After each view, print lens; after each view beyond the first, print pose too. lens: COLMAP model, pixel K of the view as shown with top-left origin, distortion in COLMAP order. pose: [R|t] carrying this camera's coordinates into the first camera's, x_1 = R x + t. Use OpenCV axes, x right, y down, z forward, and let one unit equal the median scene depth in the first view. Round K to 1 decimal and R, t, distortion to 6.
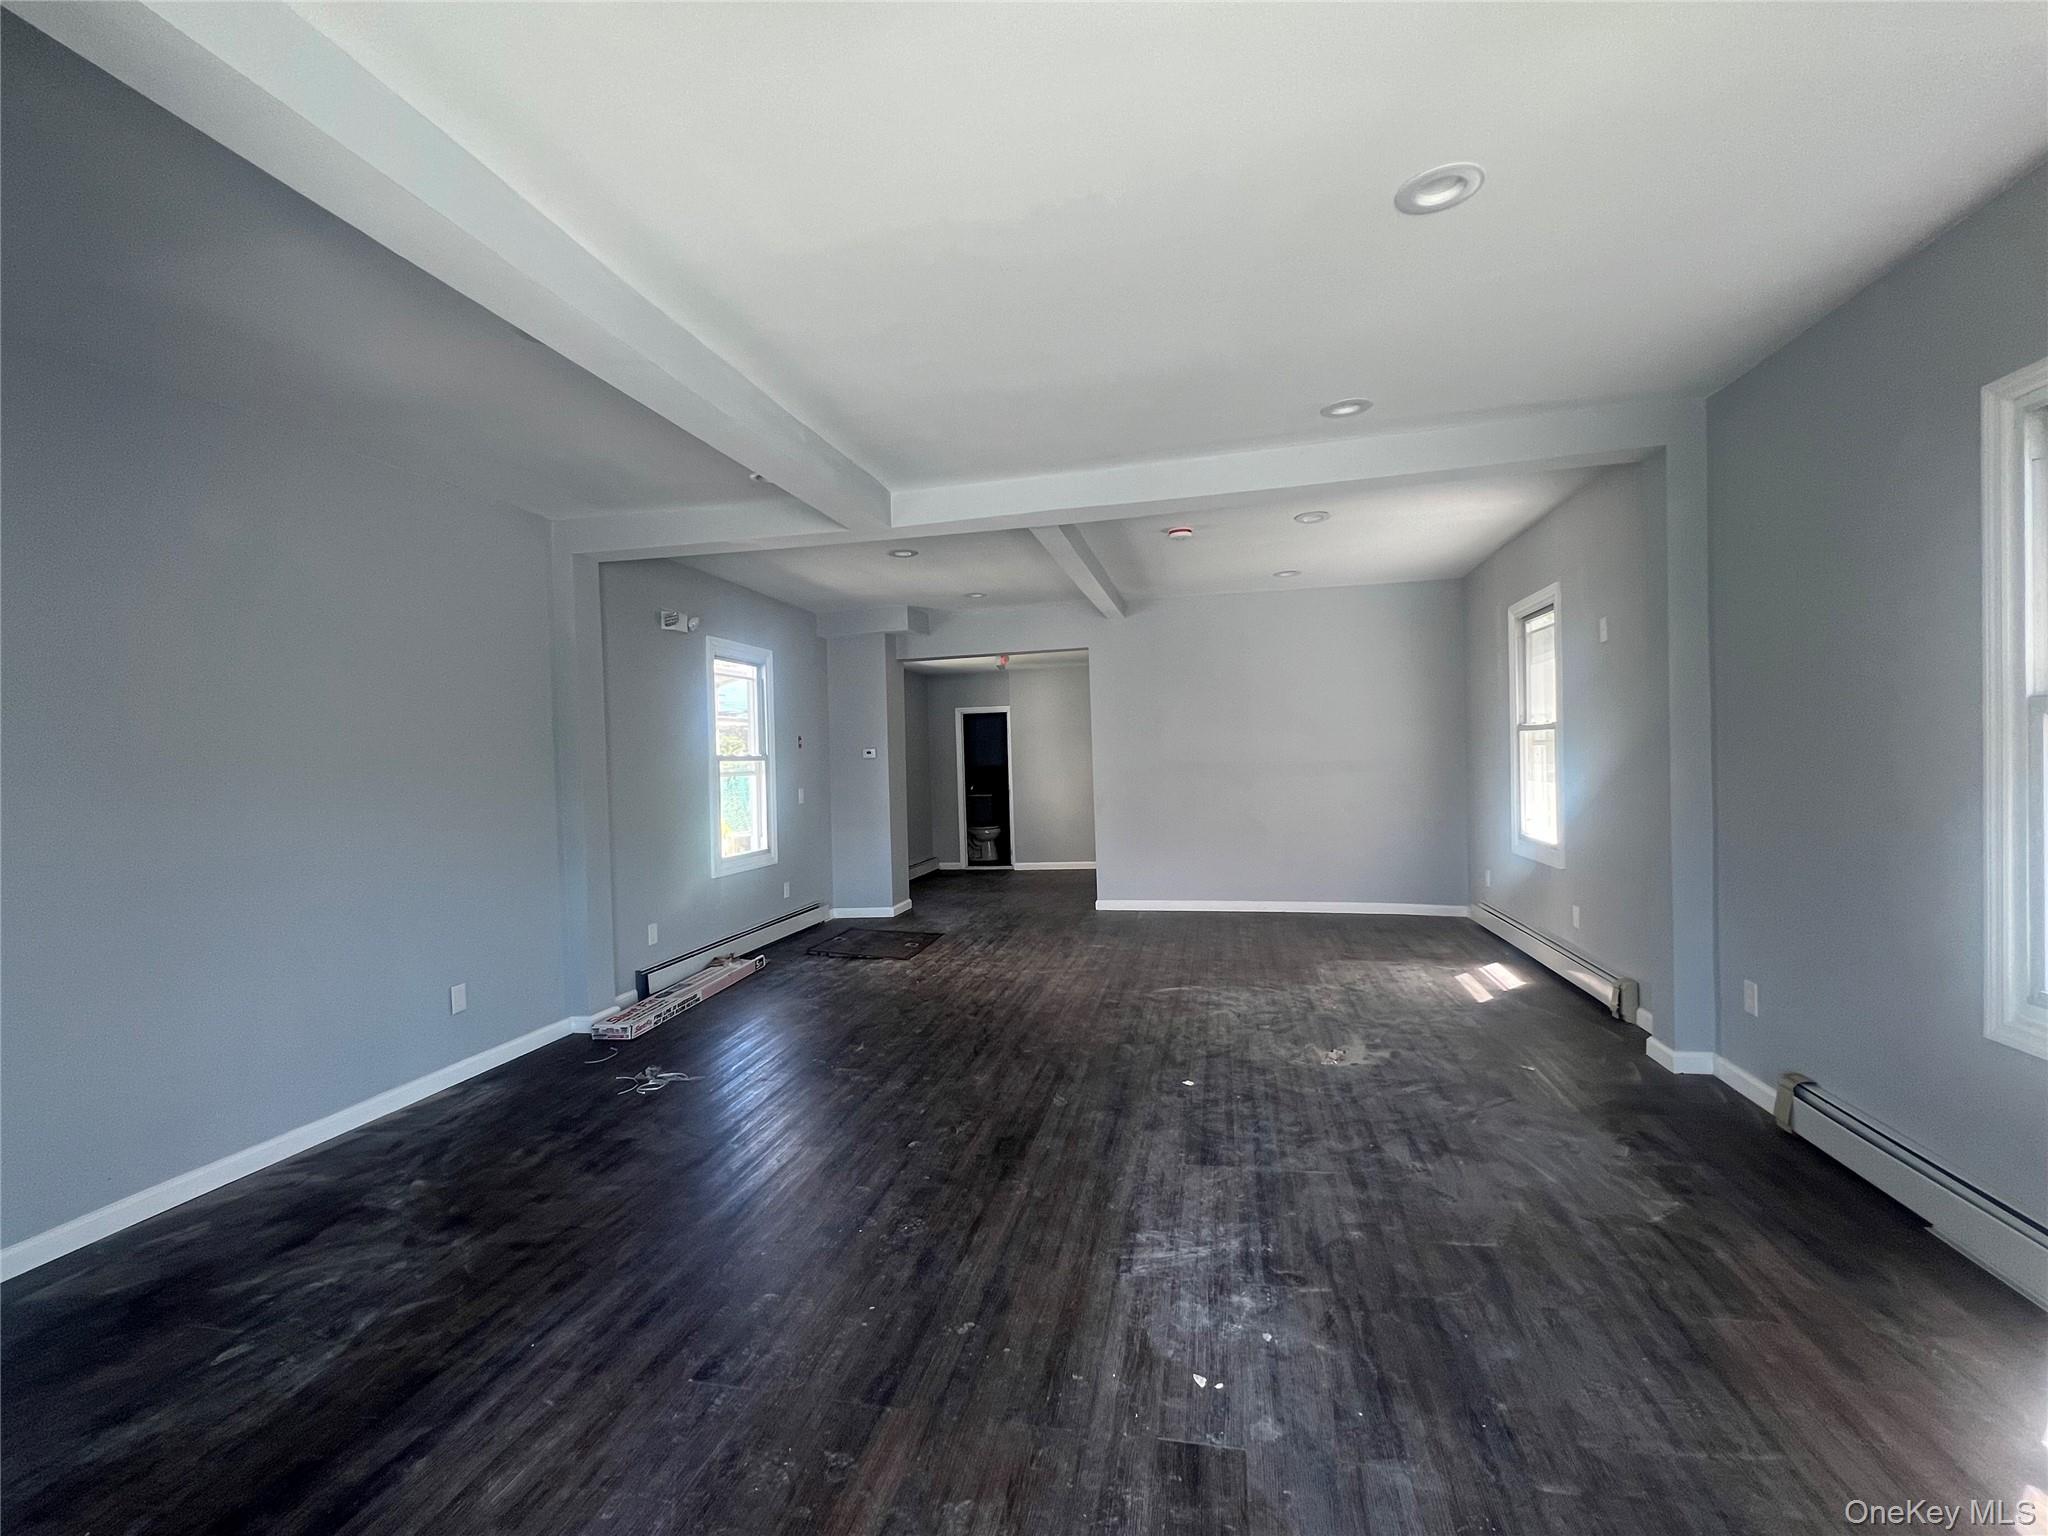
lens RADIAL K [[892.3, 0, 1024.0], [0, 892.3, 768.0], [0, 0, 1]] dist [-0.000149, -0.000023]
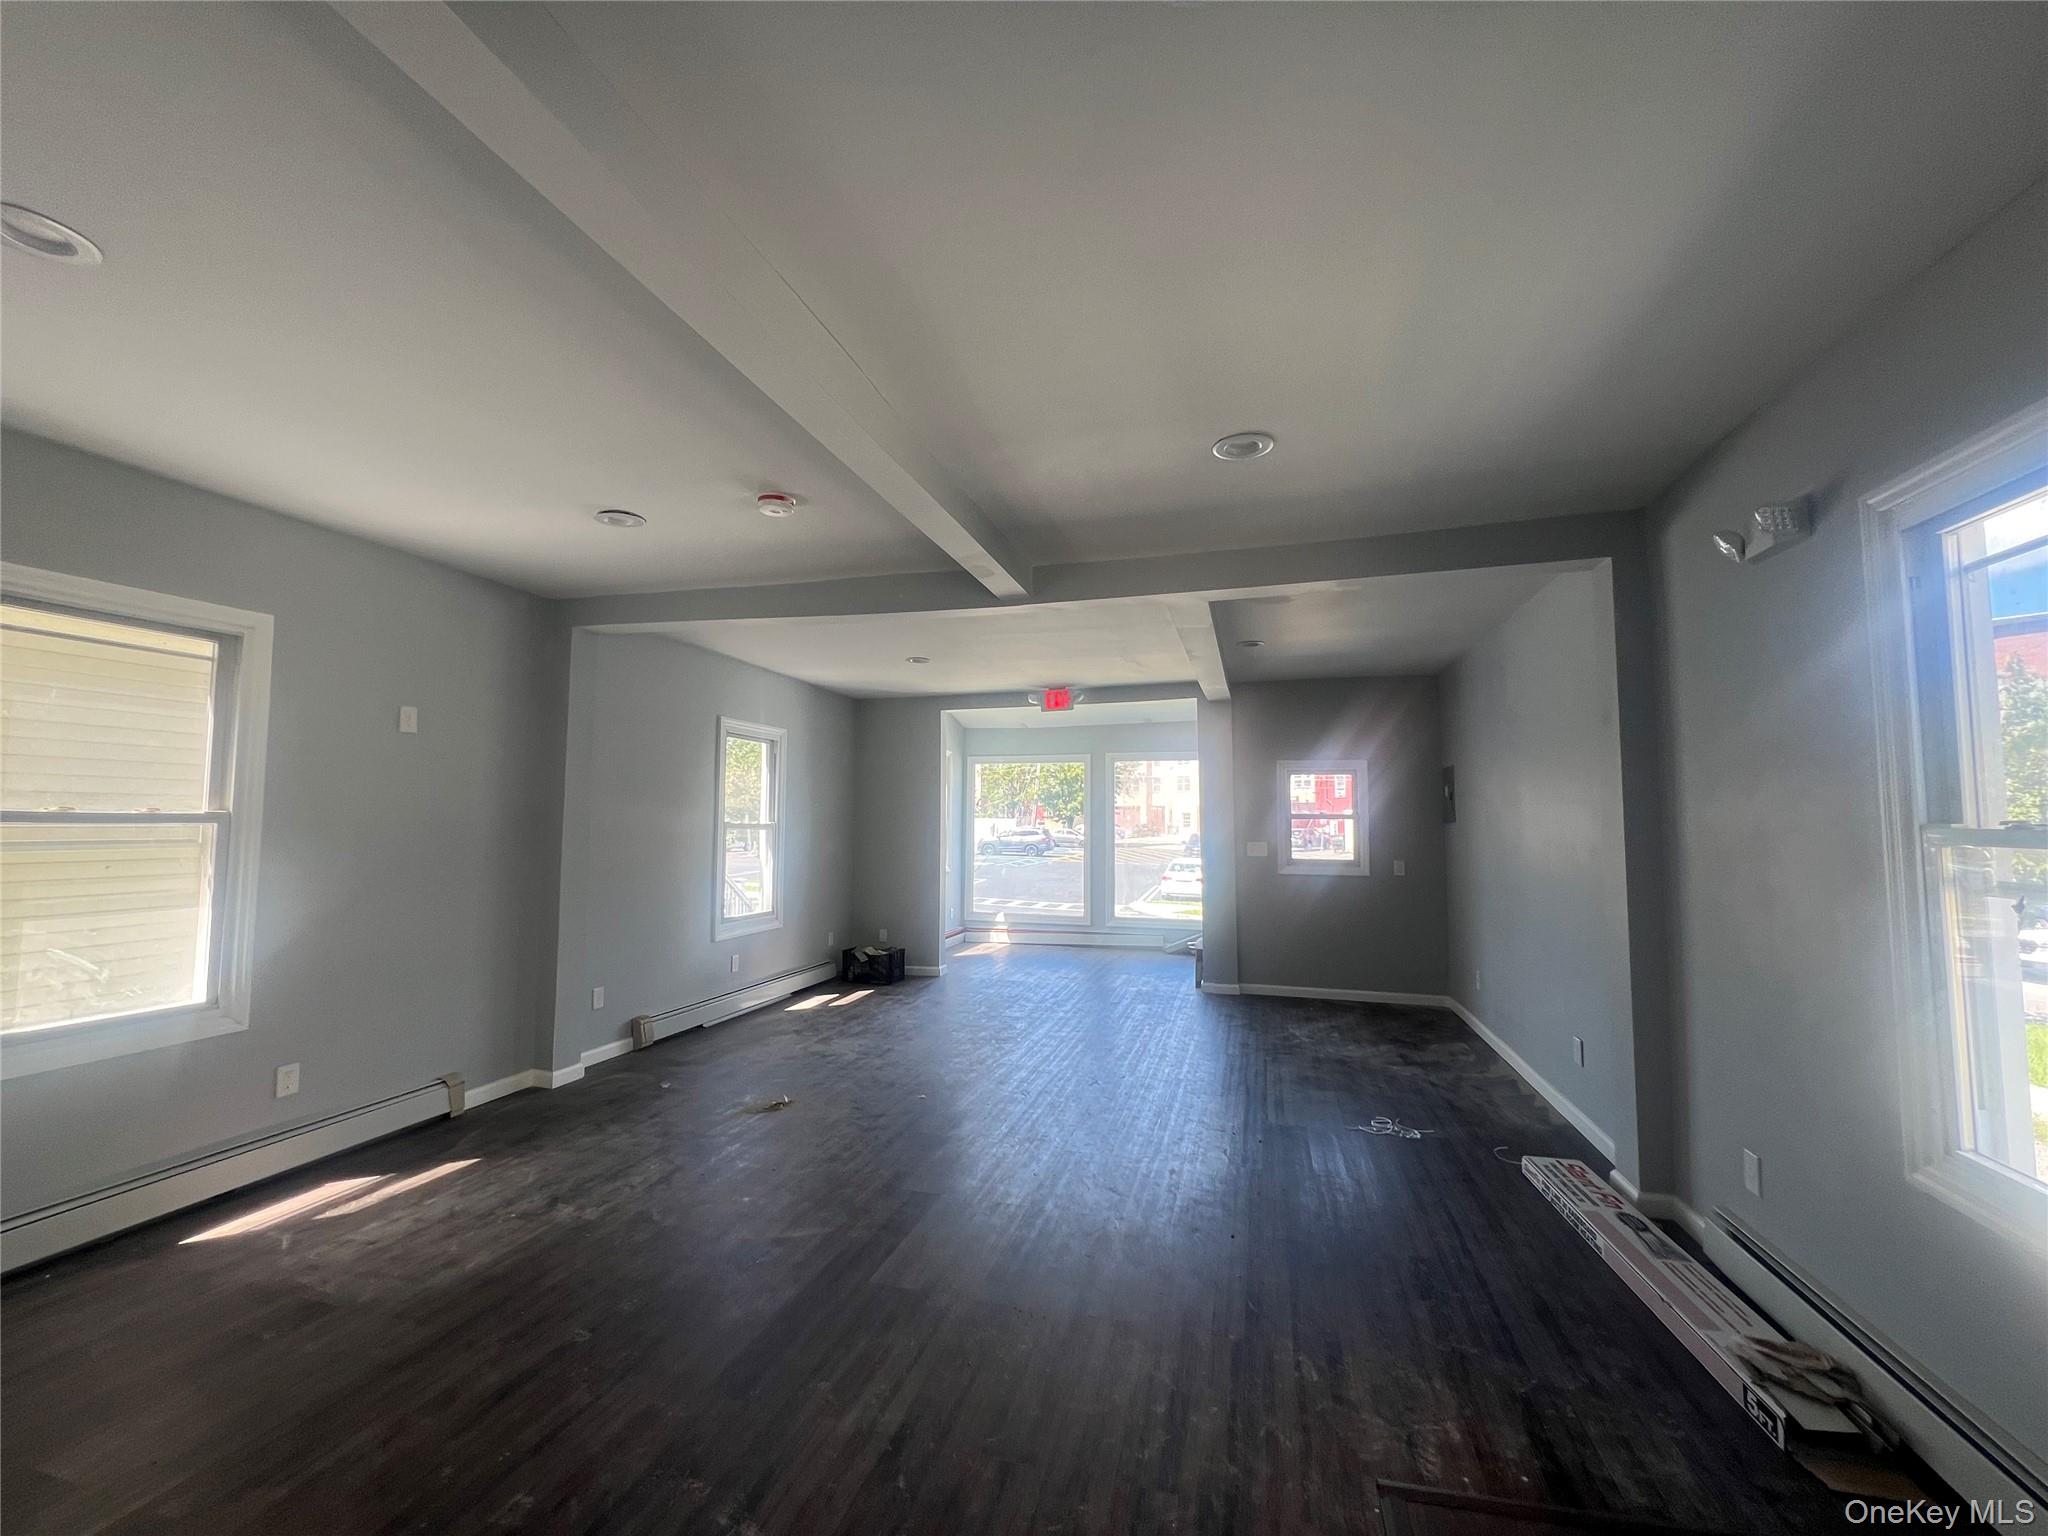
lens RADIAL K [[822.4, 0, 1024.0], [0, 822.4, 768.0], [0, 0, 1]] dist [-0.000241, -0.000018]
pose [[-0.997728, 0.032918, 0.058779, -0.048609], [0.029571, 0.997940, -0.056930, -0.046861], [-0.060532, -0.055062, -0.996646, 2.292951]]
